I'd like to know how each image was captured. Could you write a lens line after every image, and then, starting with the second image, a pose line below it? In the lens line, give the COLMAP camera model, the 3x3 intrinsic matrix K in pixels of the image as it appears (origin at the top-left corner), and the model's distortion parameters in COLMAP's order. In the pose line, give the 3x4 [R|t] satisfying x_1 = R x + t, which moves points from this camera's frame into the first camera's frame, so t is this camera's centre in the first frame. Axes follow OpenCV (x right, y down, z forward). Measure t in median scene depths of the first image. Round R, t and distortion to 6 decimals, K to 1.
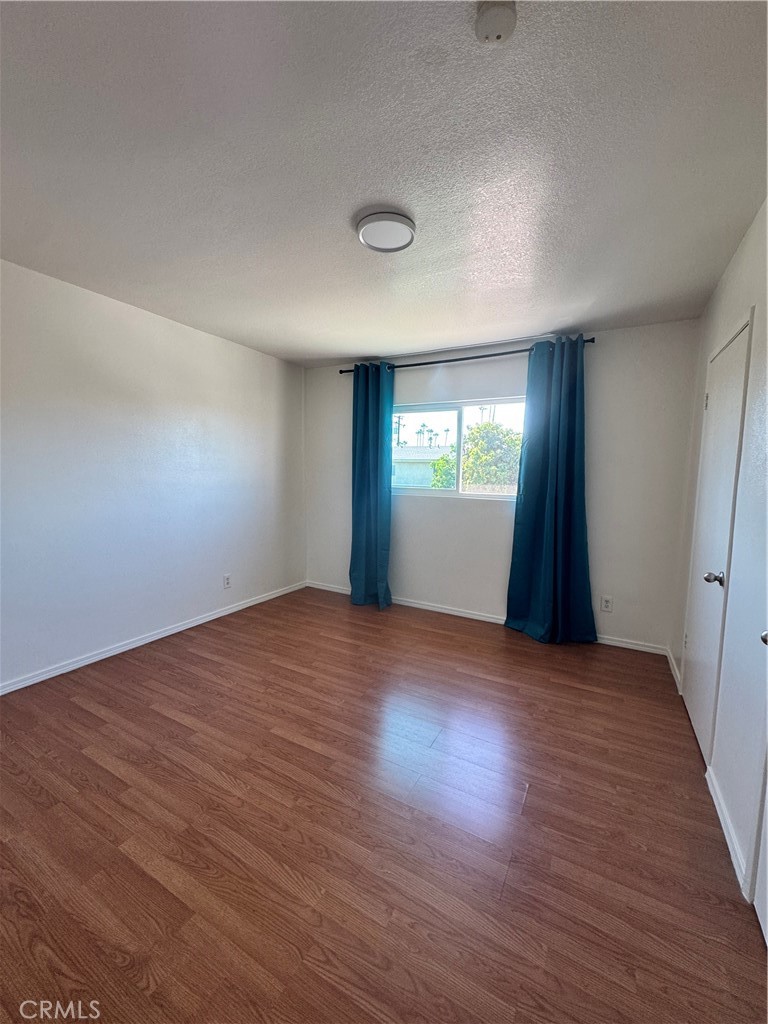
lens RADIAL K [[409.7, 0, 384.0], [0, 409.7, 512.0], [0, 0, 1]] dist [-0.000513, 0.000054]
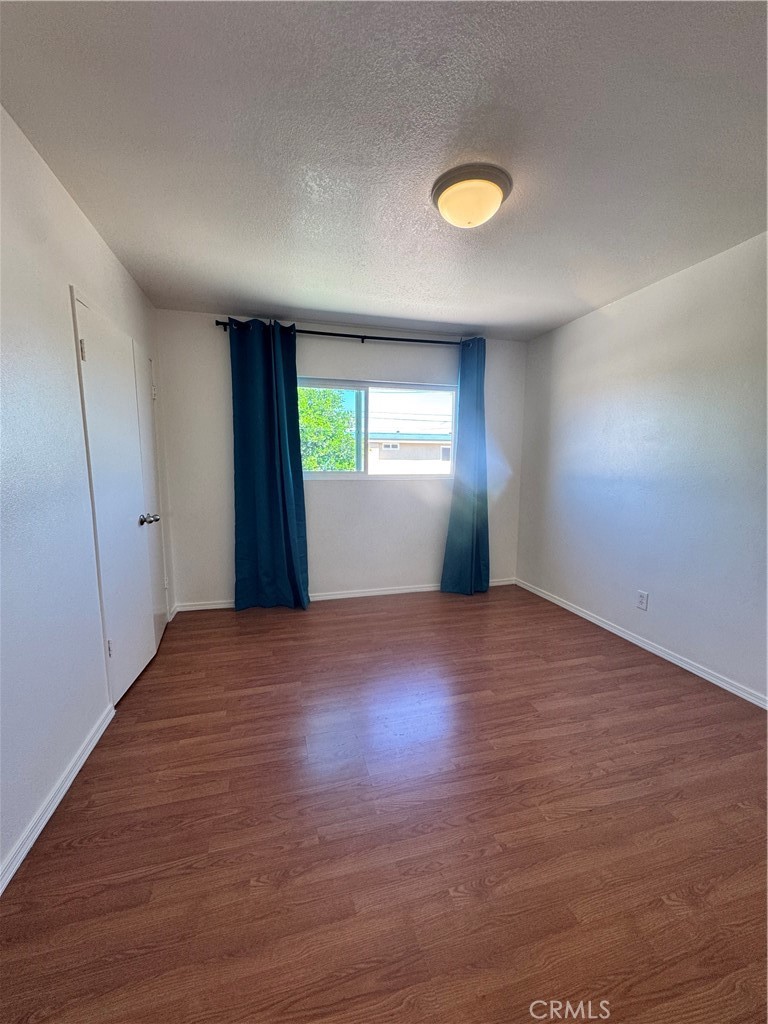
lens RADIAL K [[392.7, 0, 384.0], [0, 392.7, 512.0], [0, 0, 1]] dist [0.000659, 0.000082]
pose [[0.716969, -0.110339, 0.688317, -0.455166], [0.069741, 0.993793, 0.086664, -0.037677], [-0.693607, -0.014132, 0.720215, 0.273550]]
